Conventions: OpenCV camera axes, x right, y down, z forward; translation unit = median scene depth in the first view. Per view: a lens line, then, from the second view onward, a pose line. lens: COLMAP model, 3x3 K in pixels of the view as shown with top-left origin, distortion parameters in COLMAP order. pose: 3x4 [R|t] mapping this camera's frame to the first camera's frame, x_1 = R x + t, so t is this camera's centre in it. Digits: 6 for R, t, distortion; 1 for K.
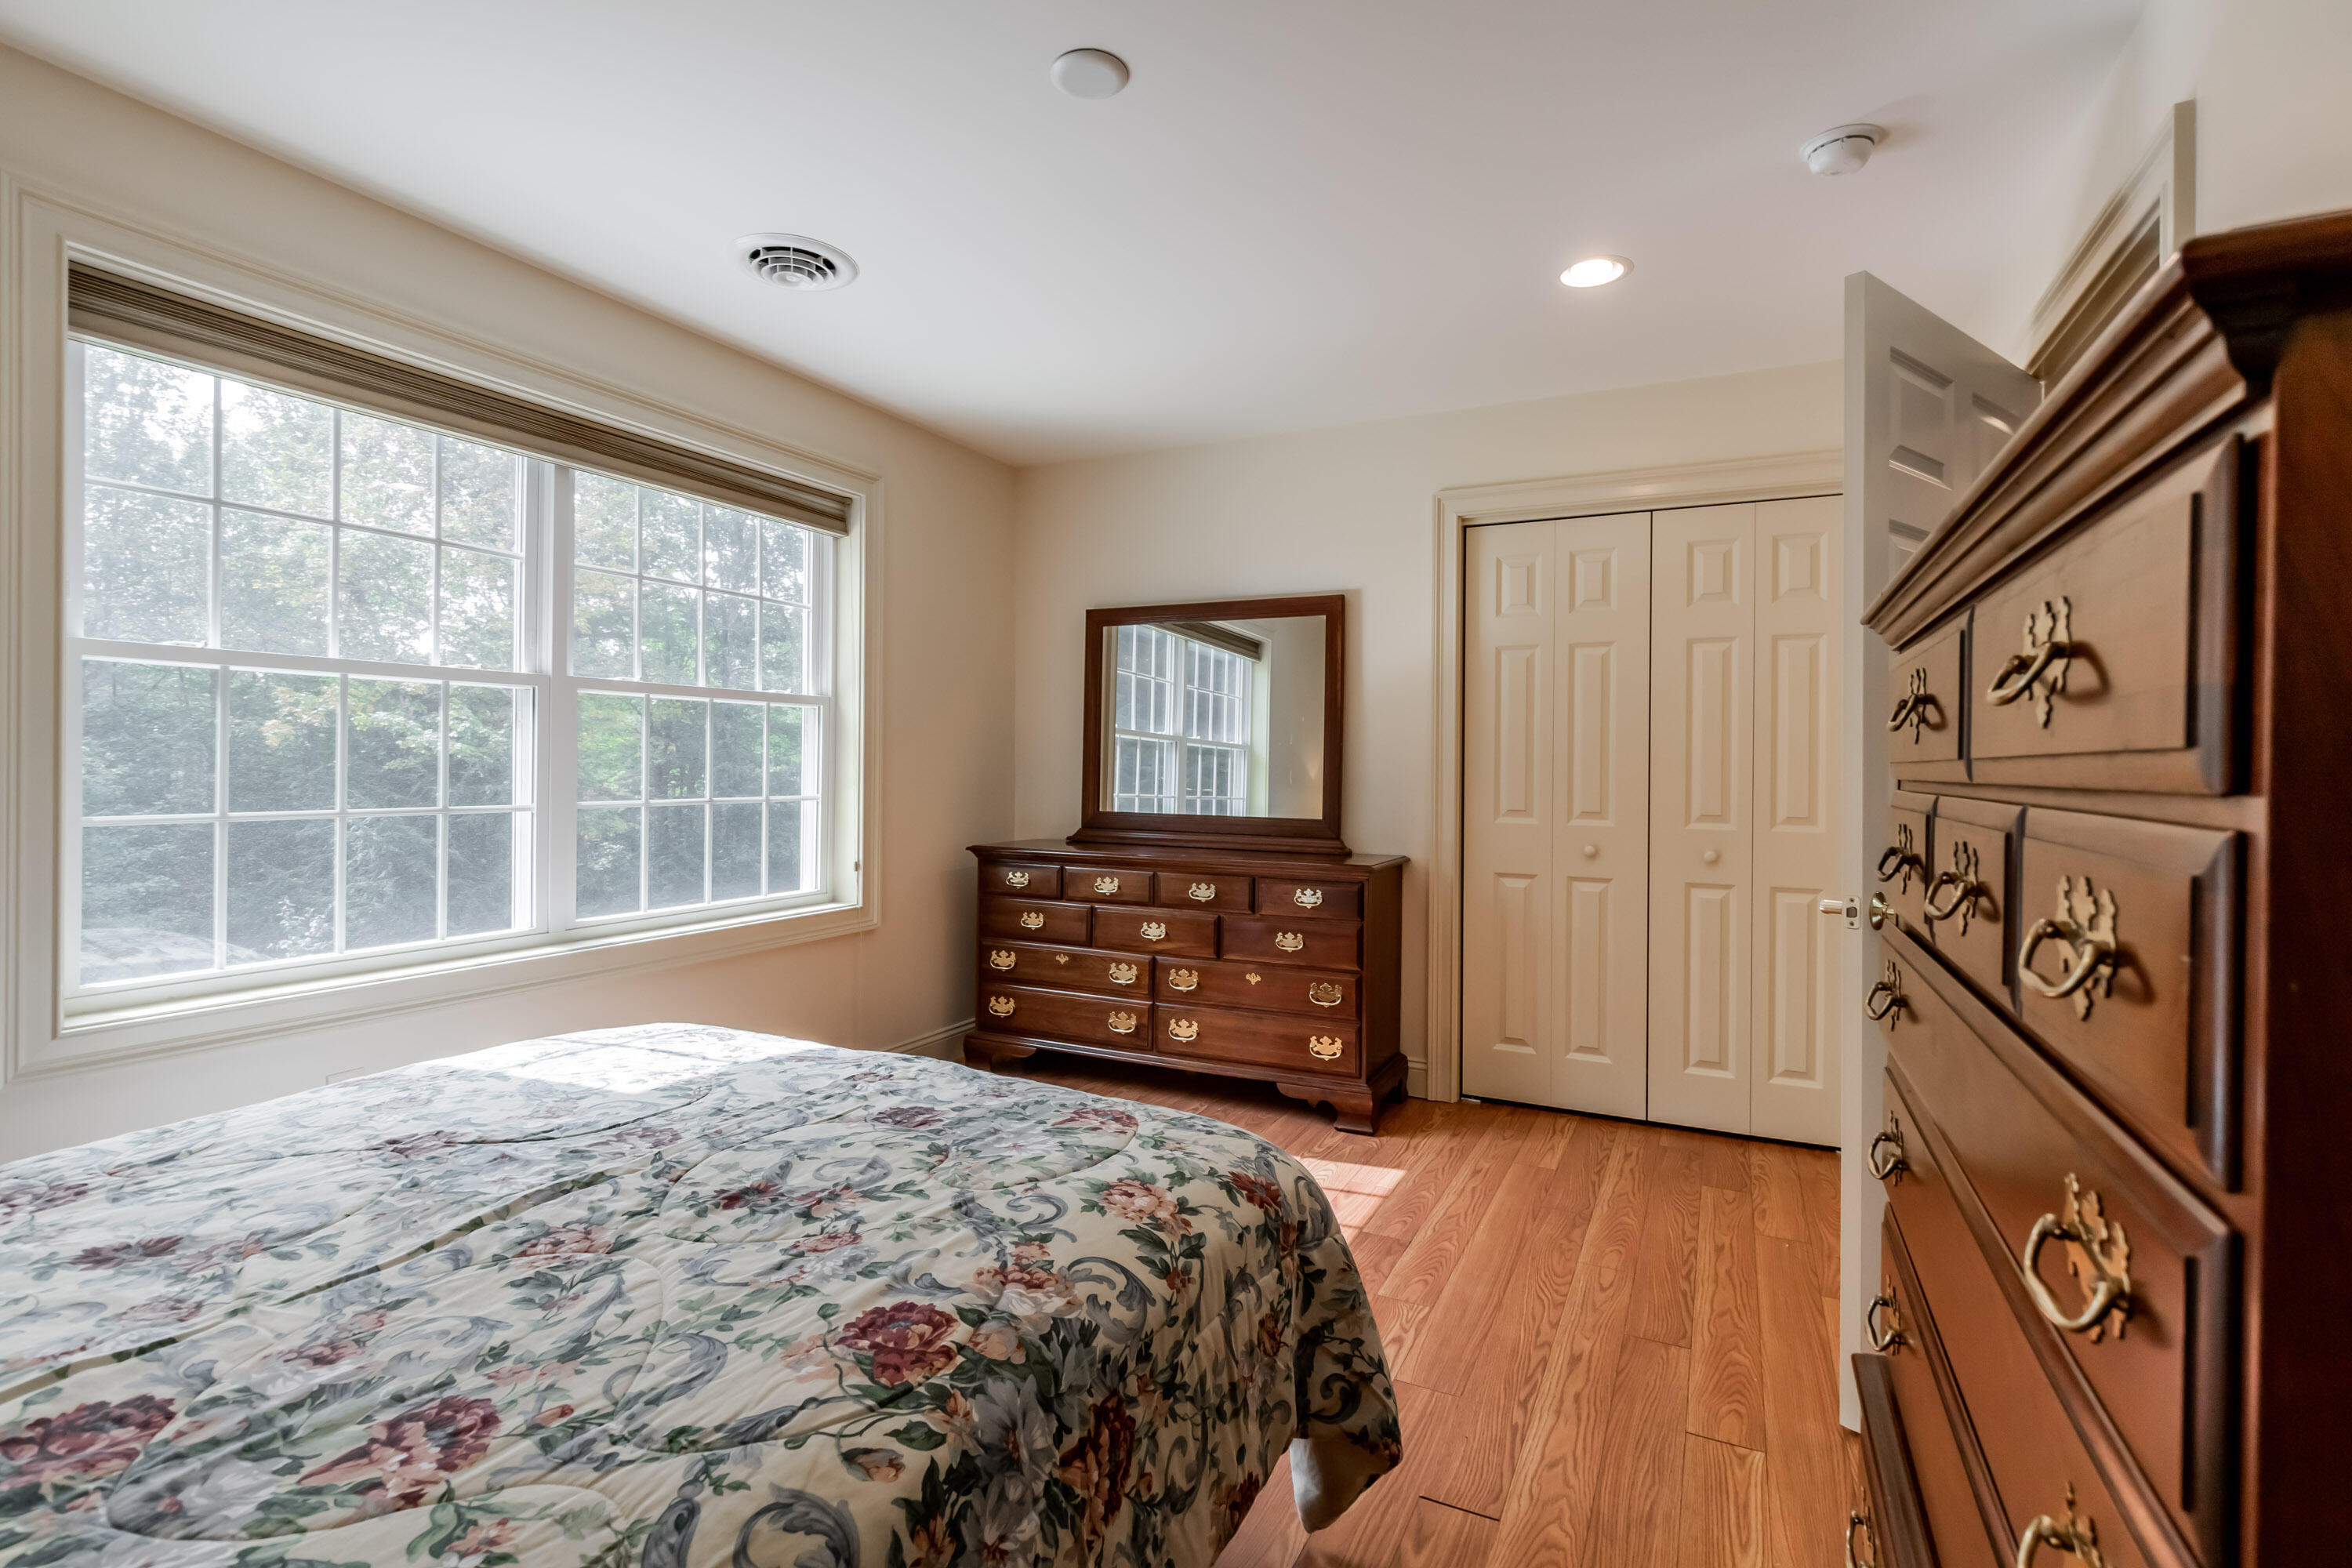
lens RADIAL K [[1113.5, 0, 1176.0], [0, 1113.5, 784.0], [0, 0, 1]] dist [-0.000691, -0.000689]
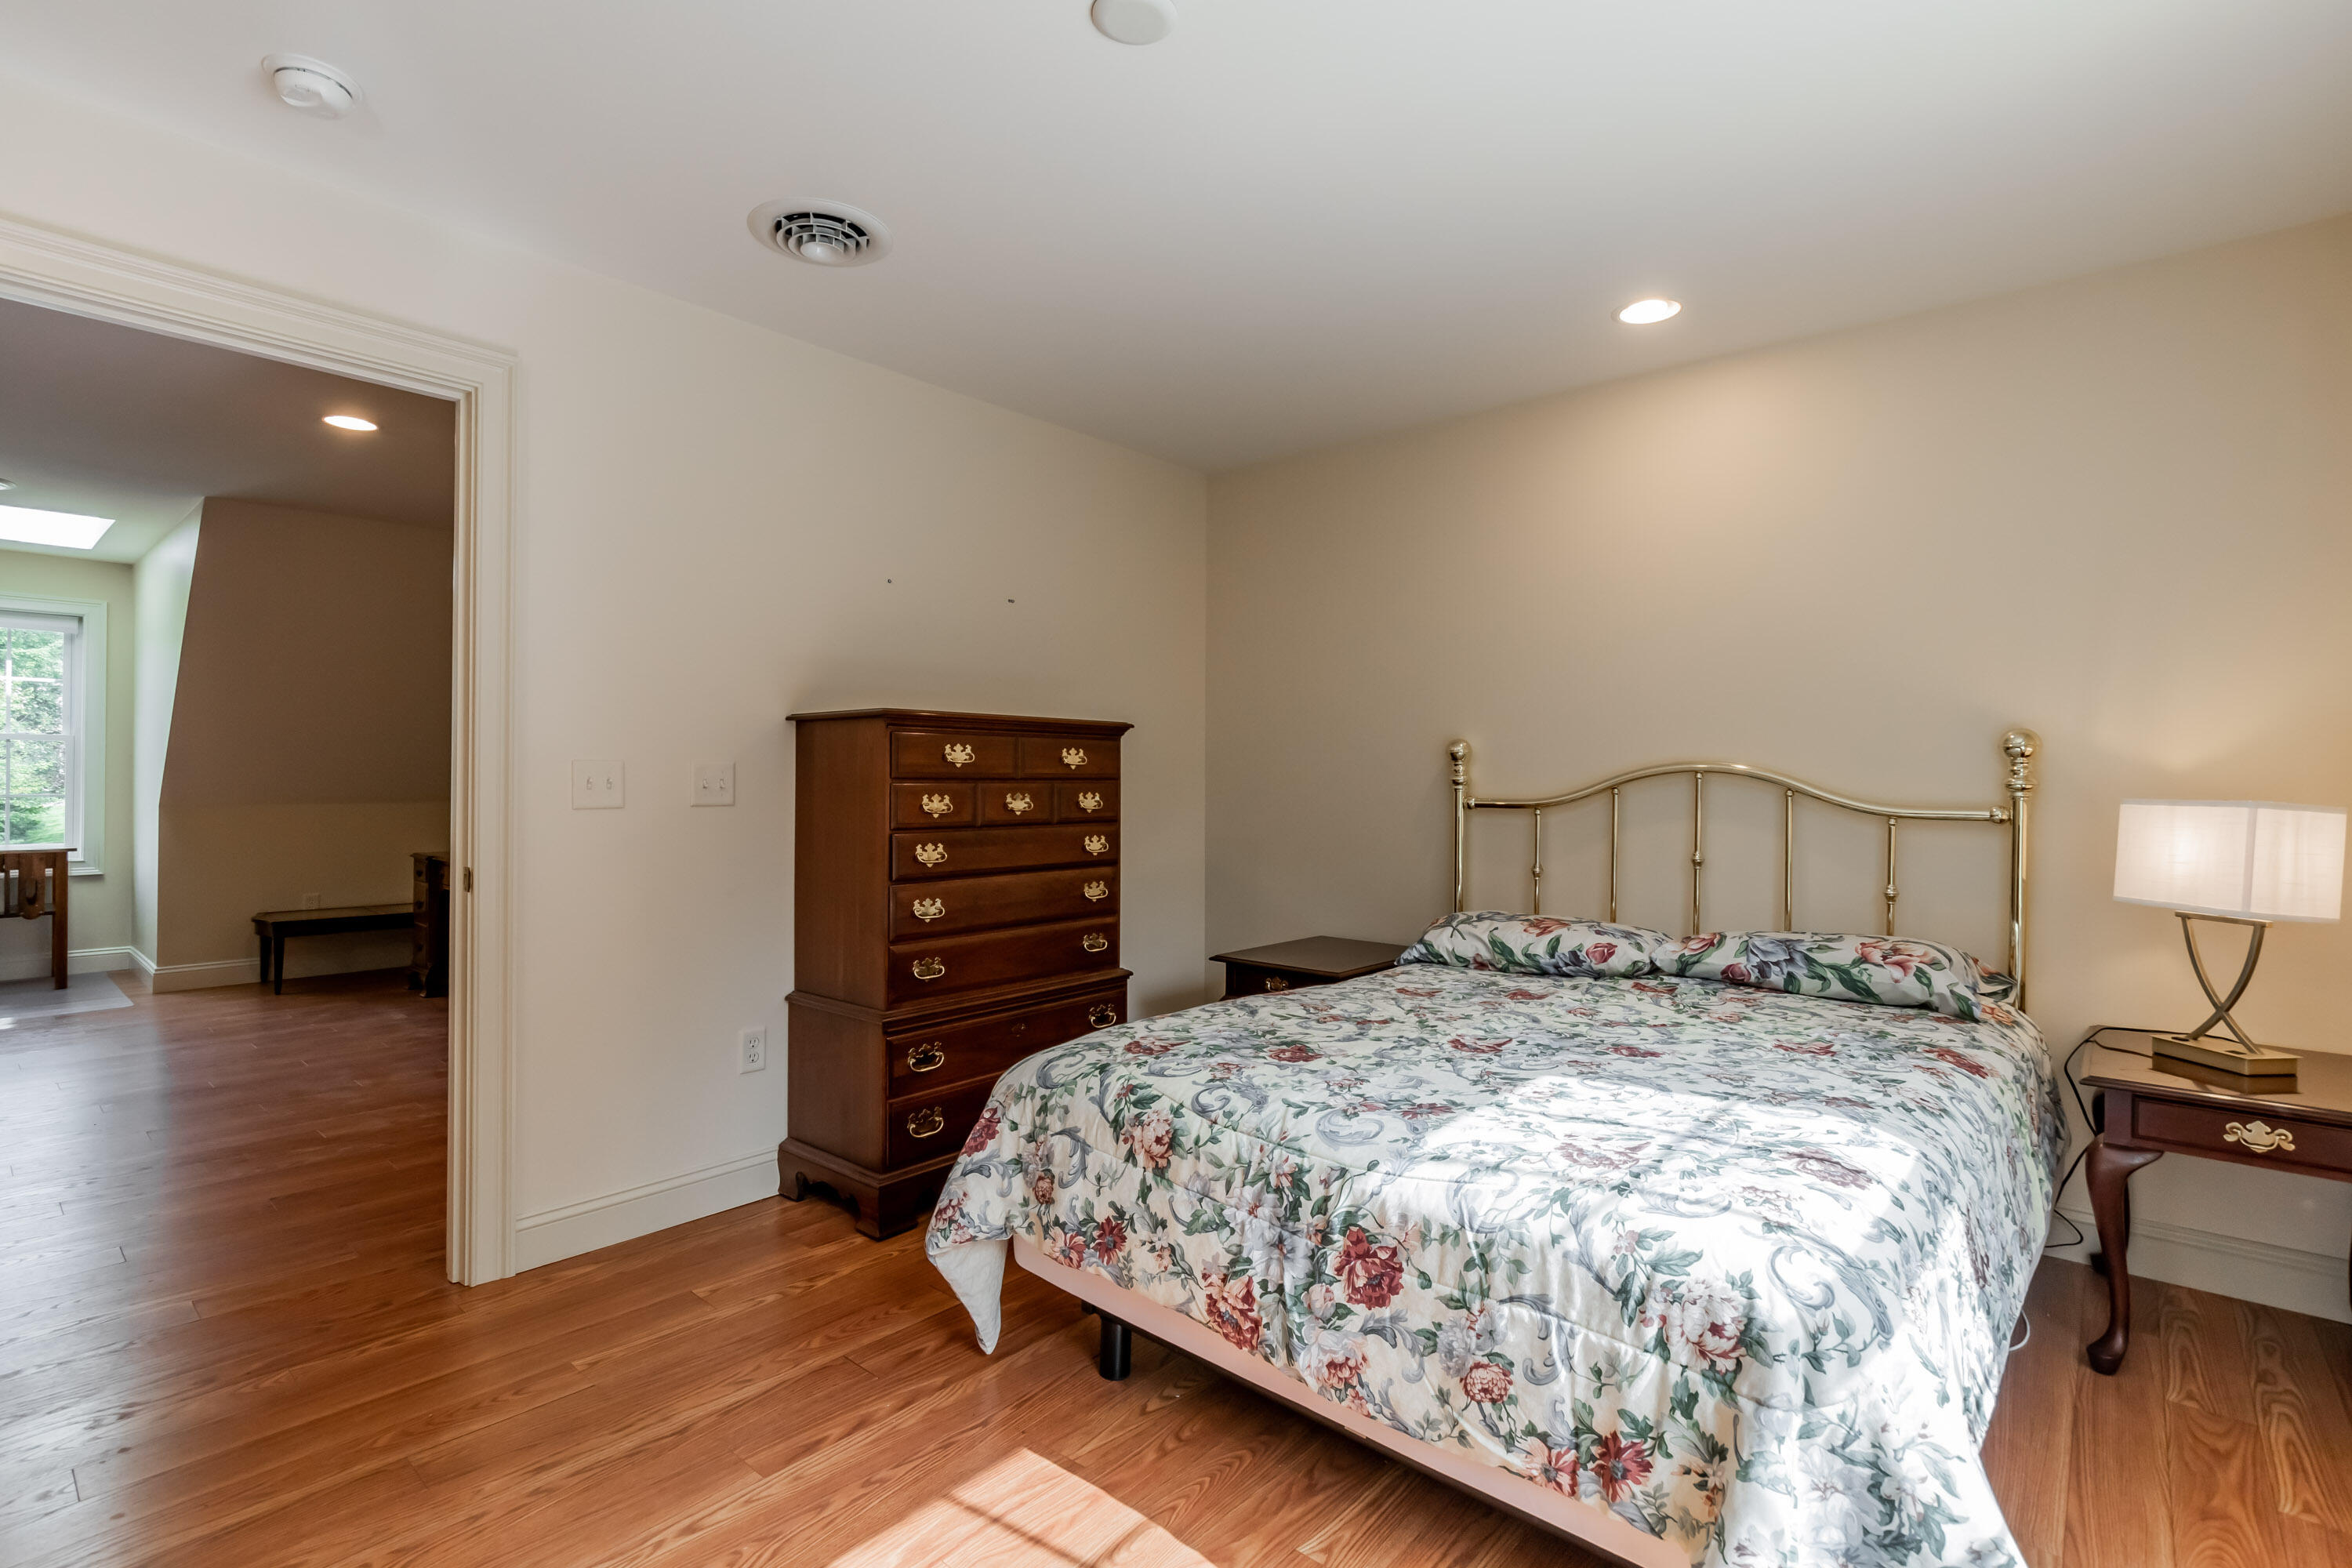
lens RADIAL K [[1113.5, 0, 1176.0], [0, 1113.5, 784.0], [0, 0, 1]] dist [-0.000691, -0.000689]
pose [[-0.967610, -0.009214, 0.252283, -0.460596], [-0.006435, 0.999909, 0.011837, -0.043503], [-0.252369, 0.009830, -0.967581, 2.508298]]
